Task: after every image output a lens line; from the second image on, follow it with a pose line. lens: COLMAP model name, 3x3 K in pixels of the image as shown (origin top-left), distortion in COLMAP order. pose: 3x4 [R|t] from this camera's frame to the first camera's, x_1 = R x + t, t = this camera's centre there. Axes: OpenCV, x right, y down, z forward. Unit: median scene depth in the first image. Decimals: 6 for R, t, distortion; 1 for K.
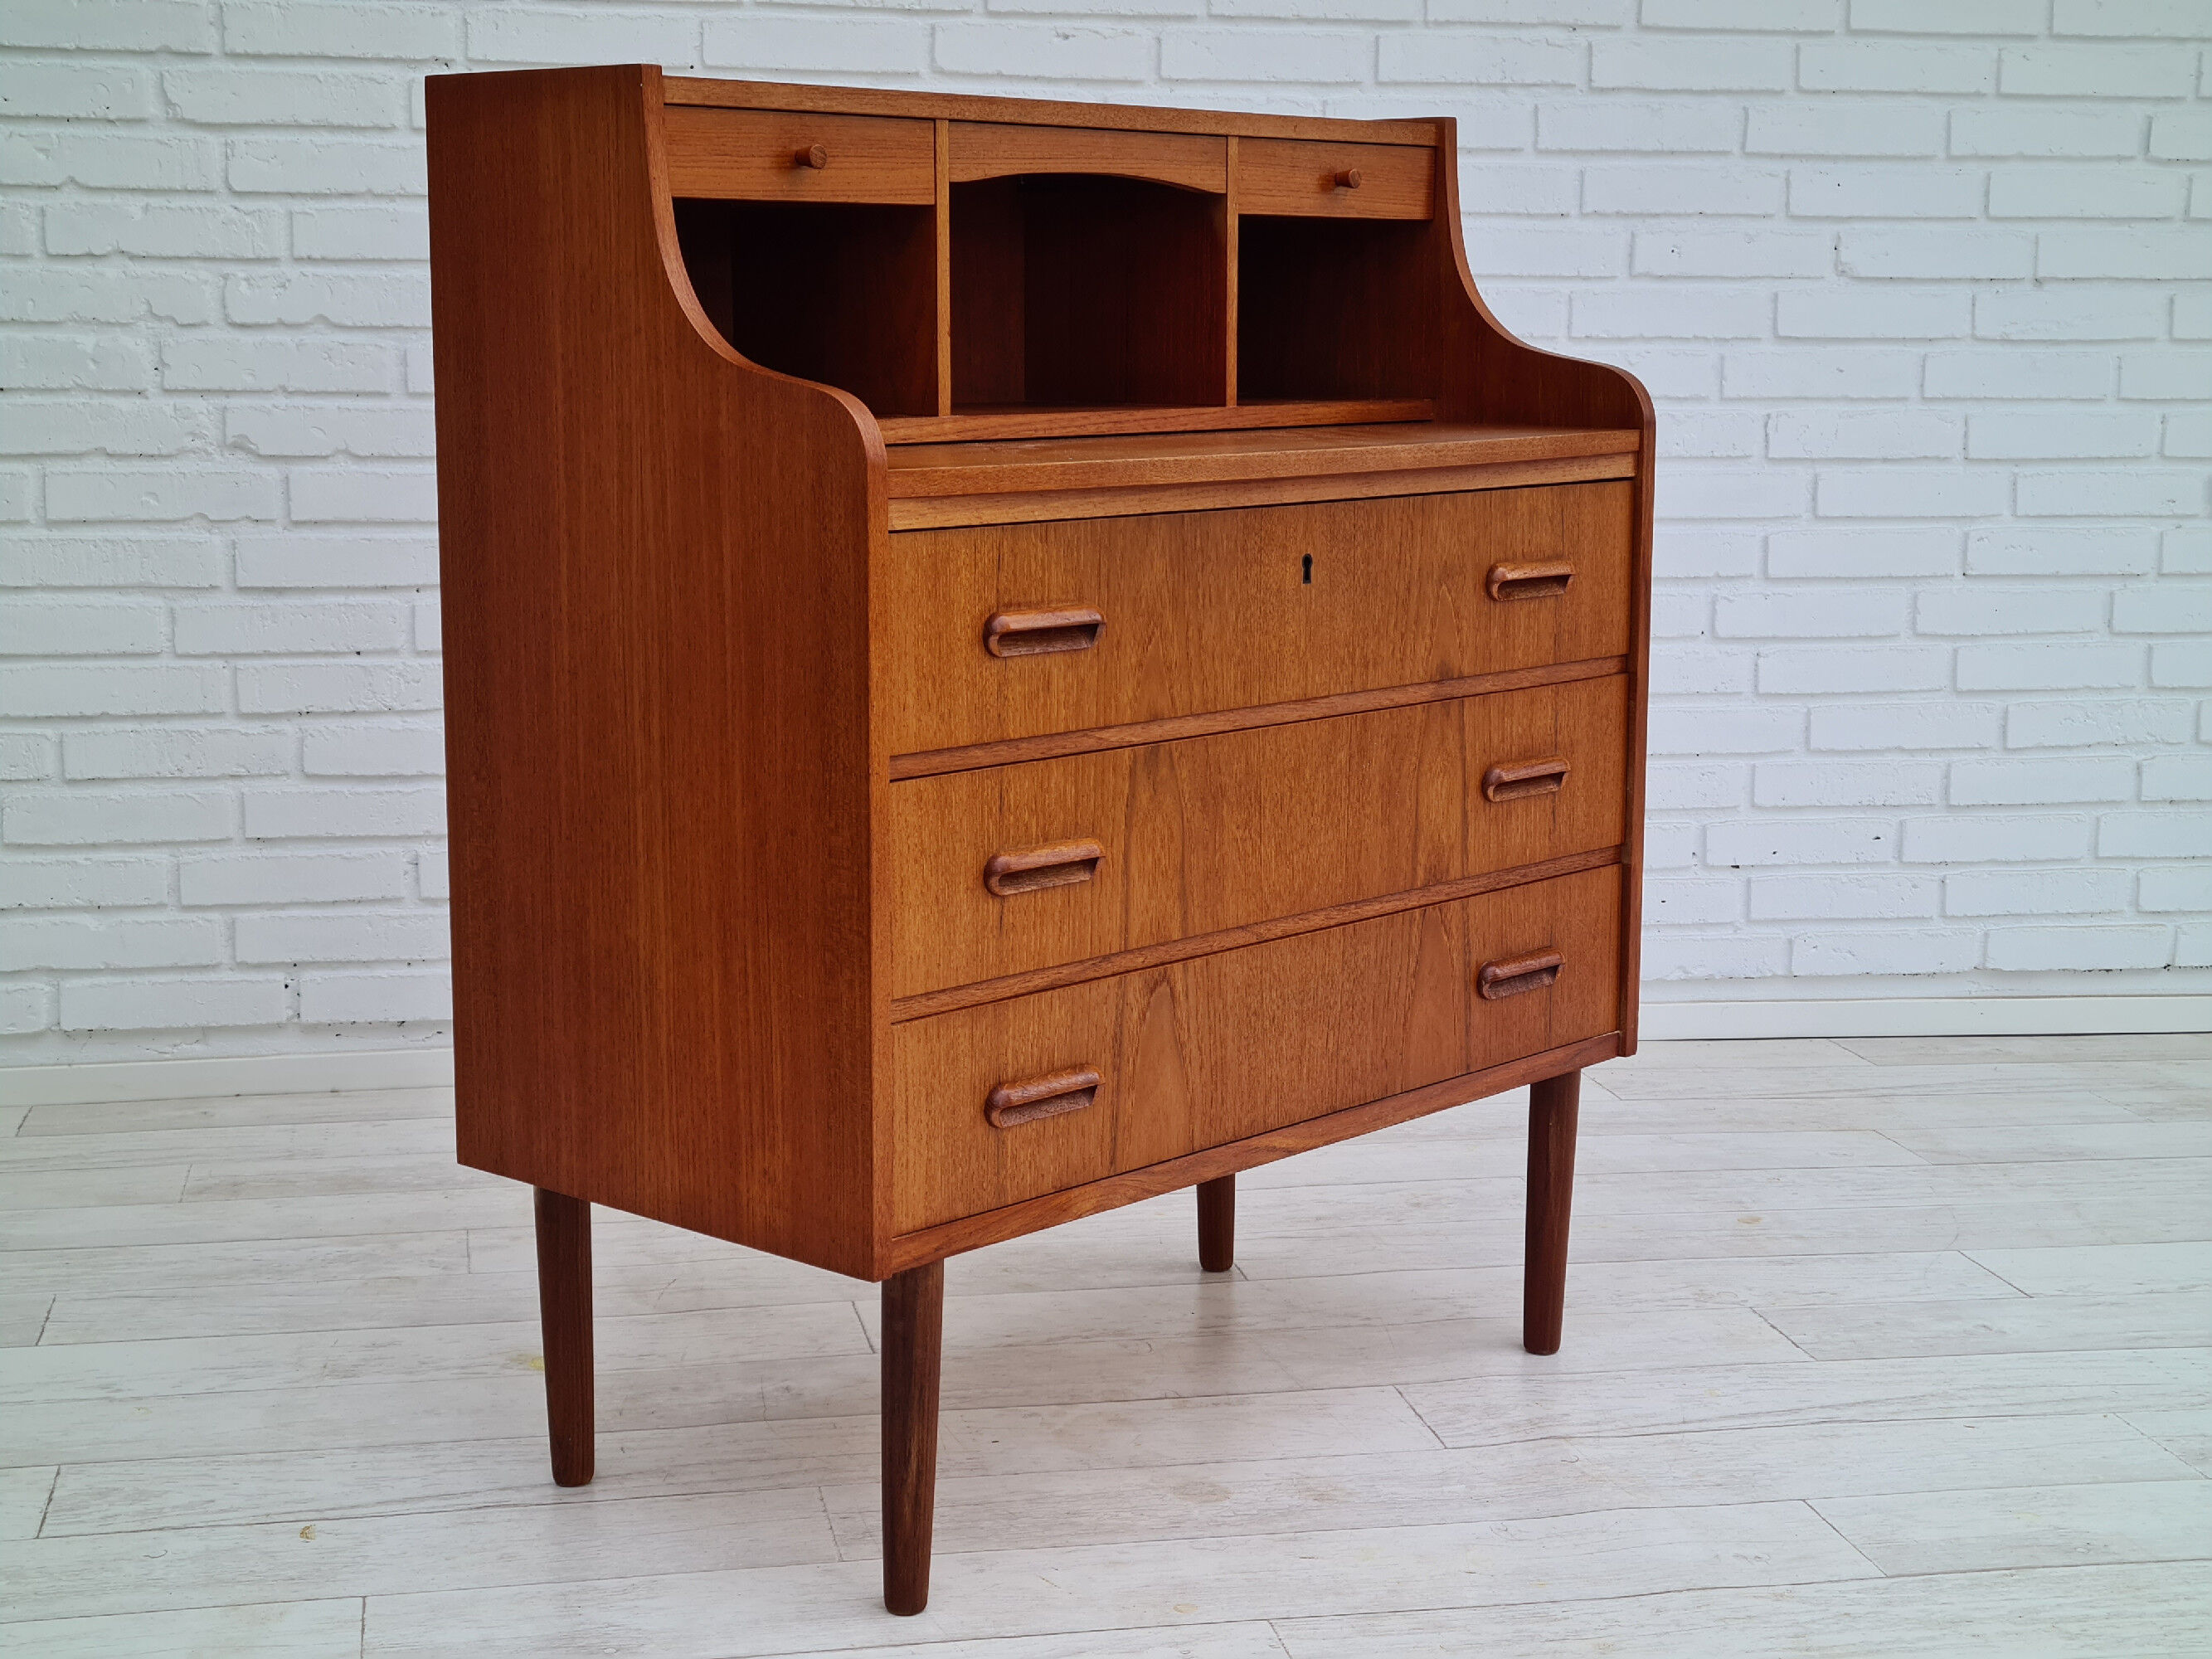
lens RADIAL K [[3379.4, 0, 1086.3], [0, 3379.4, 802.4], [0, 0, 1]] dist [0.063674, 0.000000]
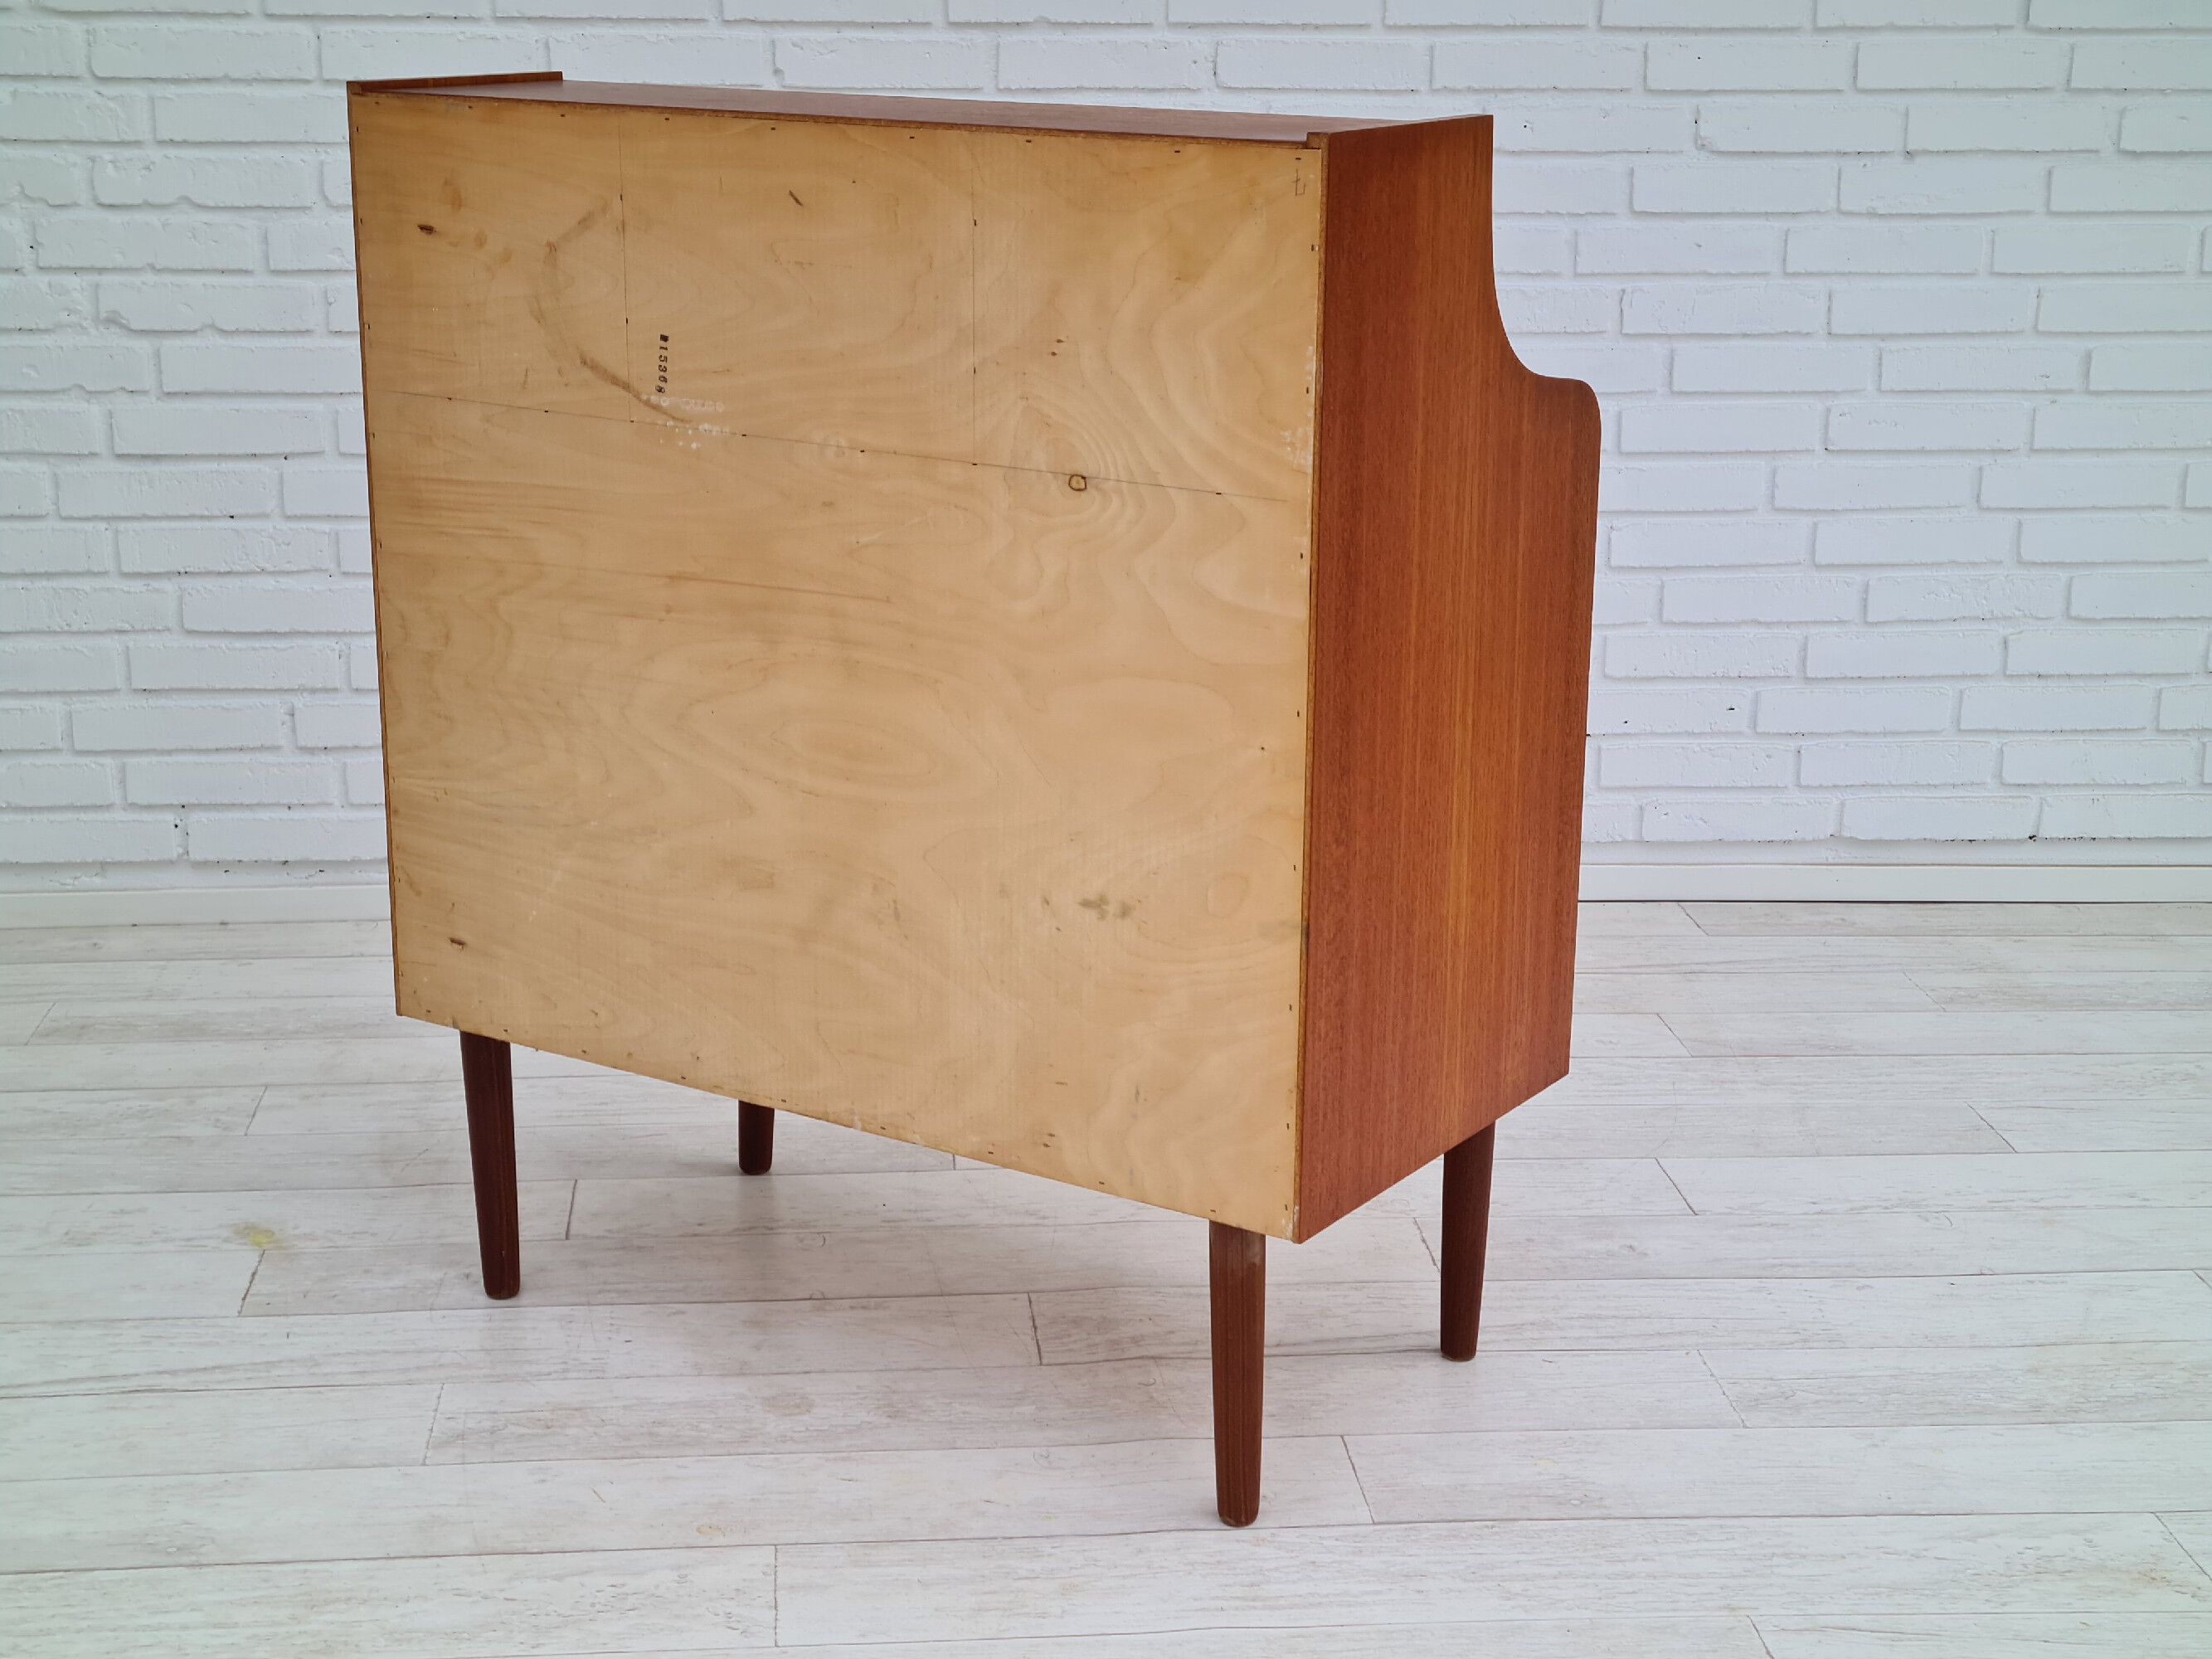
lens RADIAL K [[3379.4, 0, 1059.8], [0, 3379.4, 817.9], [0, 0, 1]] dist [0.063674, 0.000000]
pose [[0.993879, 0.027673, -0.106956, 0.158373], [-0.016243, 0.994202, 0.106296, -0.067843], [0.109277, -0.103908, 0.988565, -0.027335]]
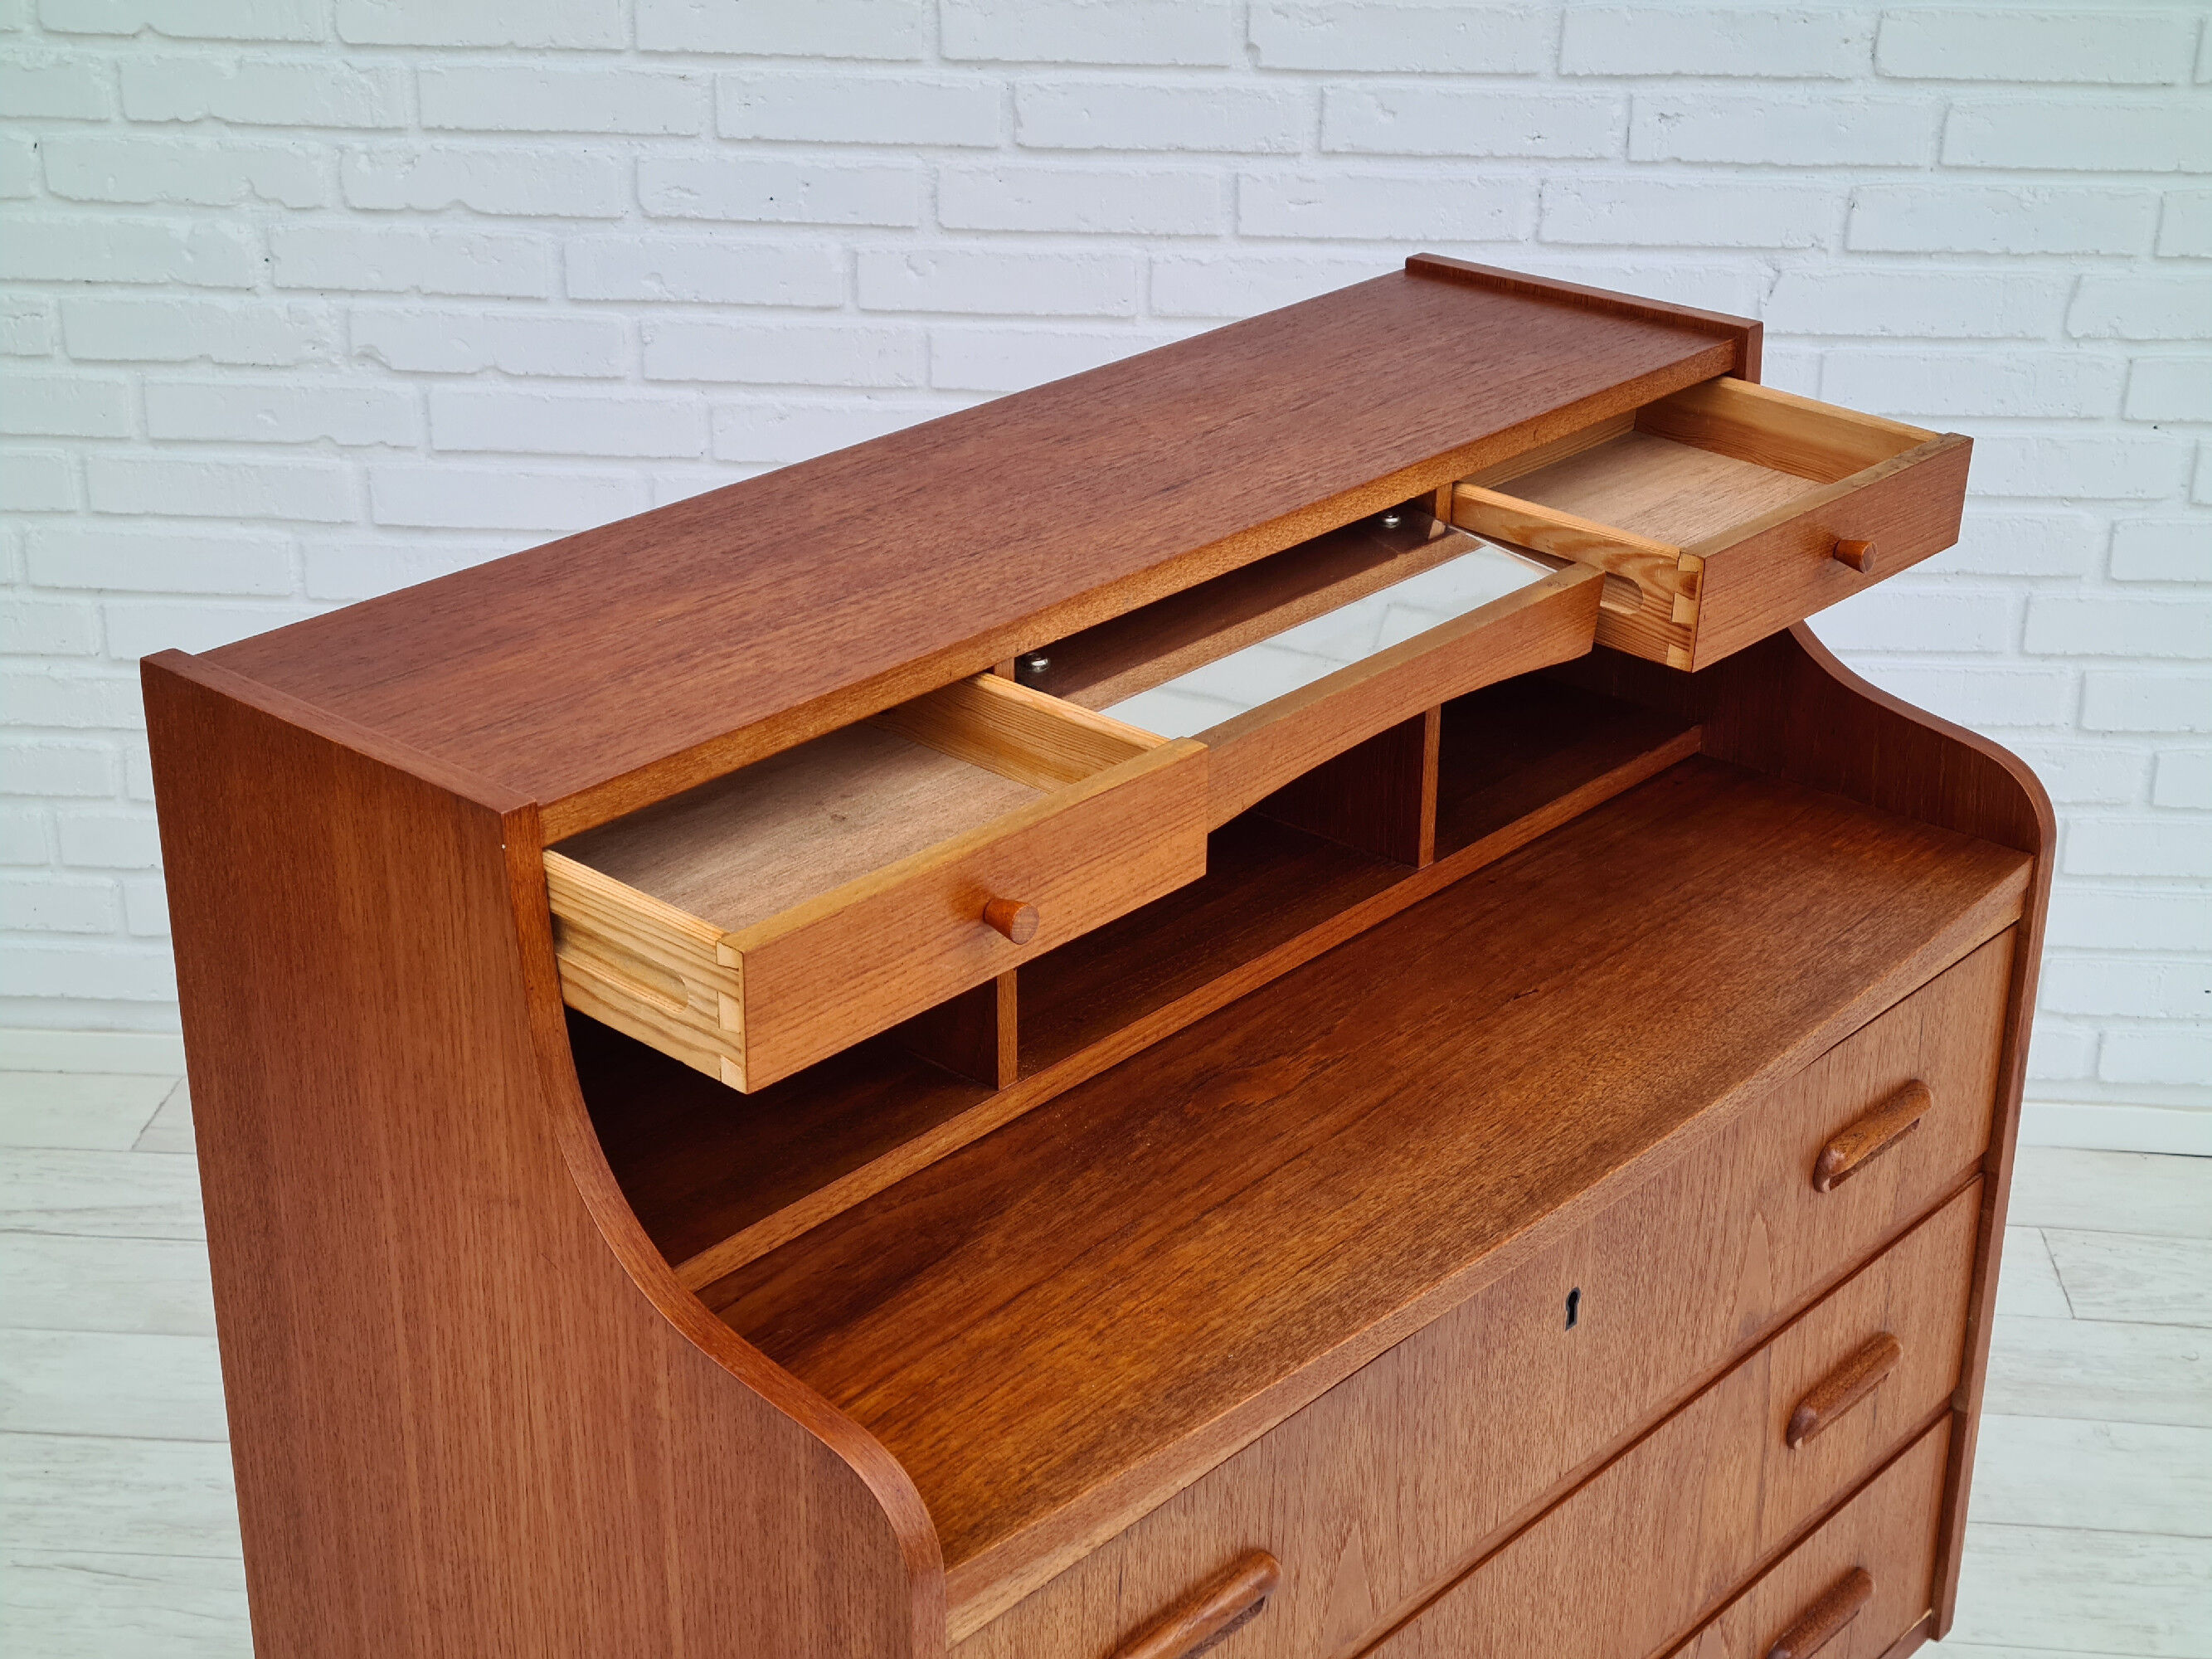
lens RADIAL K [[3379.4, 0, 1051.0], [0, 3379.4, 861.6], [0, 0, 1]] dist [0.063674, 0.000000]
pose [[0.964502, 0.107178, -0.241350, 0.112104], [-0.037545, 0.960306, 0.276411, -0.216175], [0.261395, -0.257537, 0.930240, 0.260753]]
